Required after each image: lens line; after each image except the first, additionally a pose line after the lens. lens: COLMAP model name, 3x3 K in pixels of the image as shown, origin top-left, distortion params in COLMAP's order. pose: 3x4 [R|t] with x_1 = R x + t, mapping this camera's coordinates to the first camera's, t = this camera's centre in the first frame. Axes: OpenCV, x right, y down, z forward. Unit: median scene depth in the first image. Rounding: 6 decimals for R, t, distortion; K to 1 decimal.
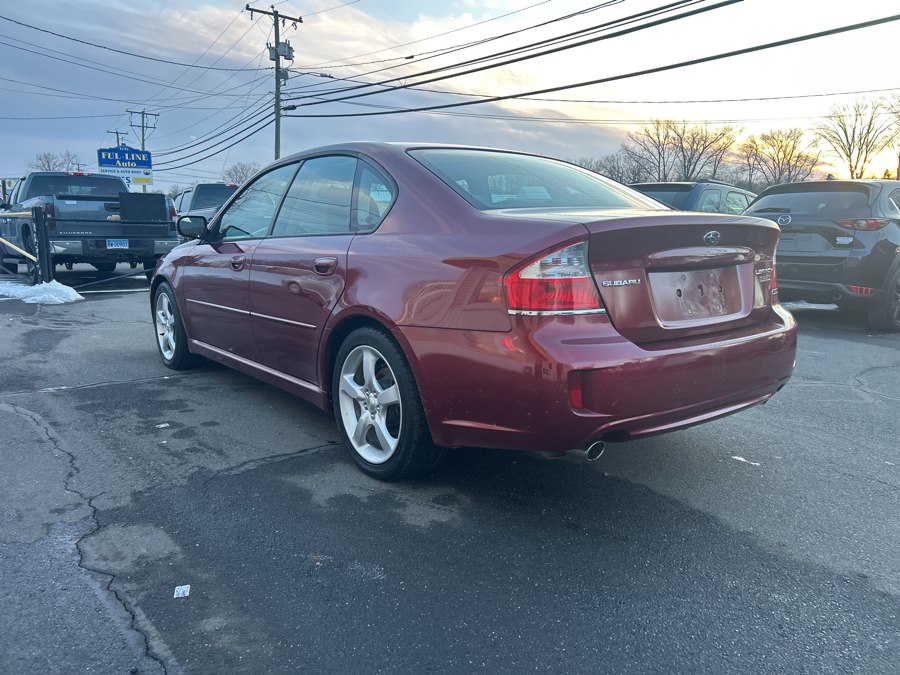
lens RADIAL K [[676.9, 0, 450.4], [0, 676.9, 337.9], [0, 0, 1]] dist [0.049072, -0.051617]
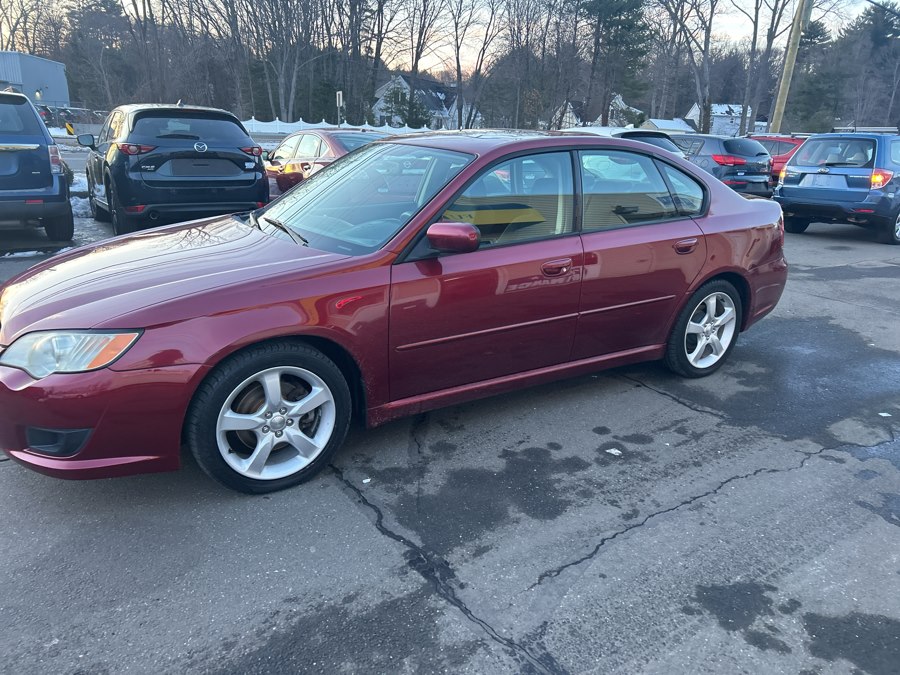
lens RADIAL K [[676.9, 0, 452.8], [0, 676.9, 342.3], [0, 0, 1]] dist [0.049072, -0.051617]
pose [[0.081518, -0.306169, 0.948481, -1.131978], [0.128962, 0.946888, 0.294571, -0.279870], [-0.988293, 0.098305, 0.116673, 0.973217]]
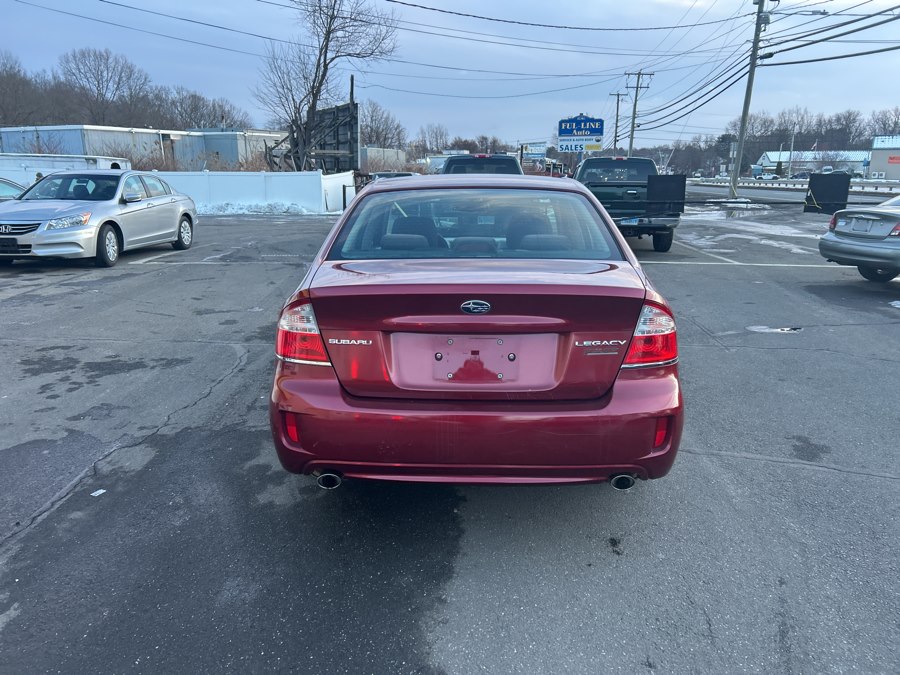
lens RADIAL K [[676.9, 0, 447.5], [0, 676.9, 345.4], [0, 0, 1]] dist [0.049072, -0.051617]
pose [[0.766530, 0.148845, -0.624721, 0.599079], [-0.101617, 0.988627, 0.110865, -0.120507], [0.634118, -0.021499, 0.772937, 0.133483]]
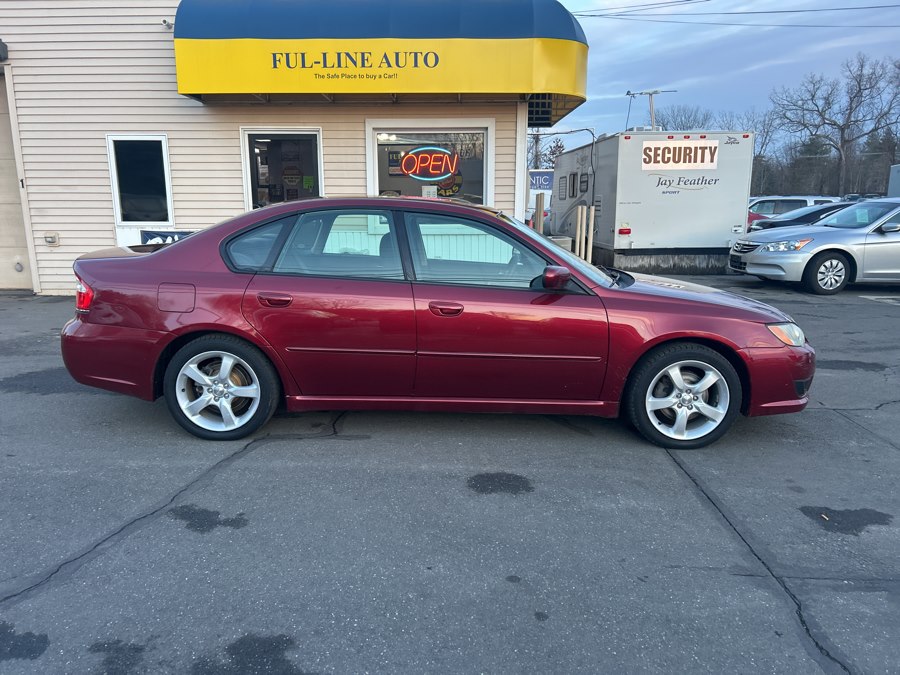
lens RADIAL K [[676.9, 0, 446.4], [0, 676.9, 344.0], [0, 0, 1]] dist [0.049072, -0.051617]
pose [[-0.611345, 0.151354, -0.776756, 0.821026], [-0.146697, 0.942854, 0.299177, -0.390483], [0.777649, 0.296848, -0.554206, 1.760594]]
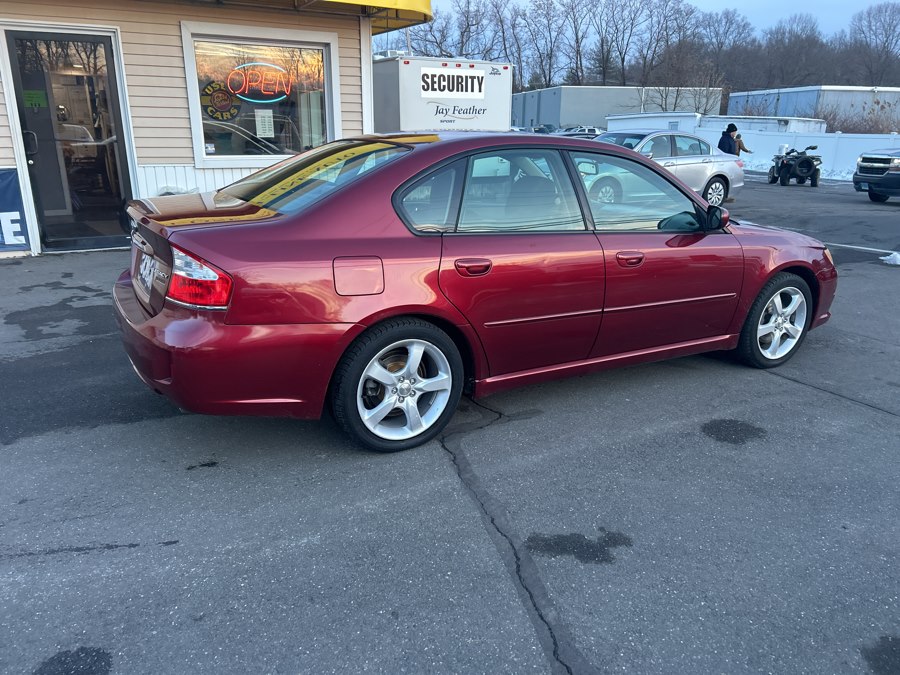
lens RADIAL K [[676.9, 0, 454.0], [0, 676.9, 344.8], [0, 0, 1]] dist [0.049072, -0.051617]
pose [[-0.127442, 0.290071, -0.948482, 0.975554], [-0.187854, 0.931912, 0.310244, -0.276030], [0.973894, 0.217714, -0.064274, 1.056447]]
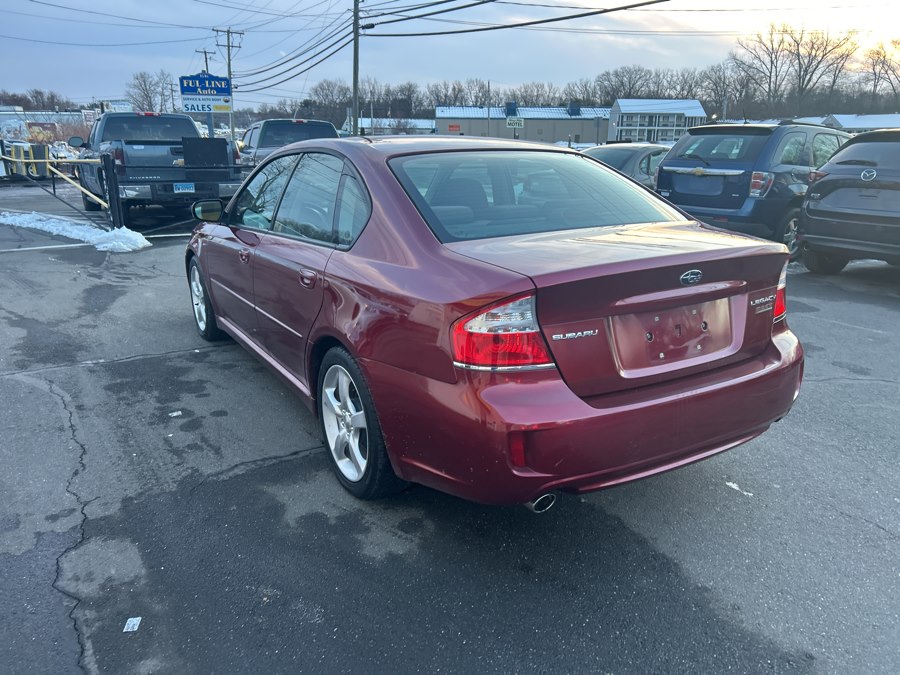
lens RADIAL K [[676.9, 0, 453.5], [0, 676.9, 345.8], [0, 0, 1]] dist [0.049072, -0.051617]
pose [[0.992698, 0.031103, -0.116548, 0.107913], [-0.016293, 0.991906, 0.125928, -0.101570], [0.119521, -0.123110, 0.985169, 0.027334]]
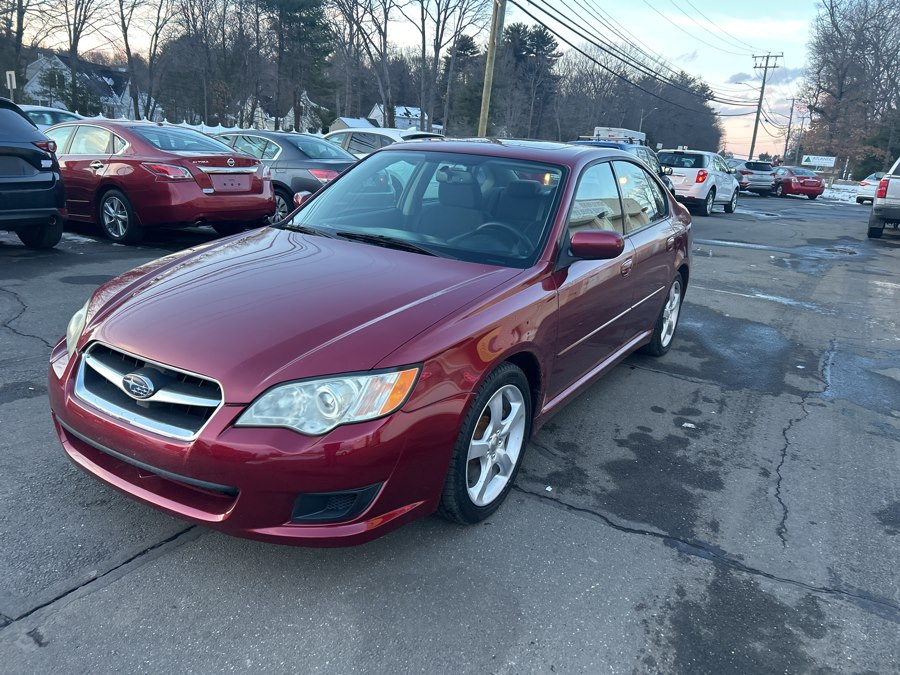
lens RADIAL K [[676.9, 0, 455.0], [0, 676.9, 341.8], [0, 0, 1]] dist [0.049072, -0.051617]
pose [[-0.358391, -0.296015, 0.885399, -1.063647], [0.085942, 0.933911, 0.347022, -0.351953], [-0.929607, 0.200462, -0.309266, 1.462119]]
